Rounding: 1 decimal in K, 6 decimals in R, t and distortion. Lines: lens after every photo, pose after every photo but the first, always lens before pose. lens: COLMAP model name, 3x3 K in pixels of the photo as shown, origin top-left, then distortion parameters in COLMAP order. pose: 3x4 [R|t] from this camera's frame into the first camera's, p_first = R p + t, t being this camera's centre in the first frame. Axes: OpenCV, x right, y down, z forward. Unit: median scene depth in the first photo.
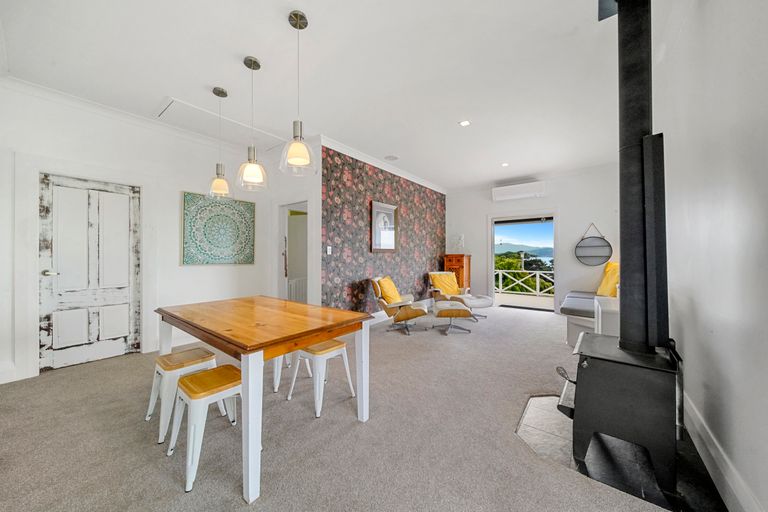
lens RADIAL K [[279.0, 0, 380.0], [0, 279.0, 253.0], [0, 0, 1]] dist [-0.007701, -0.000002]
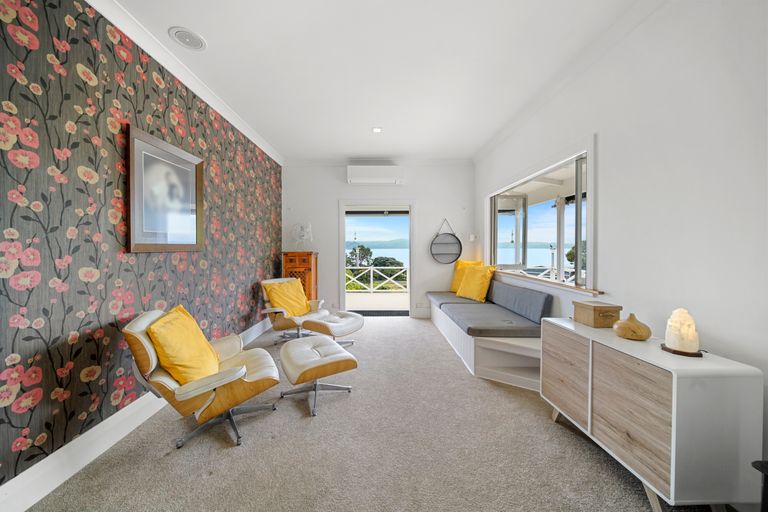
lens RADIAL K [[279.0, 0, 380.0], [0, 279.0, 253.0], [0, 0, 1]] dist [-0.007701, -0.000002]
pose [[0.801647, -0.008532, 0.597737, 0.017333], [-0.006174, 0.999727, 0.022549, -0.011362], [-0.597766, -0.021766, 0.801375, 0.380772]]
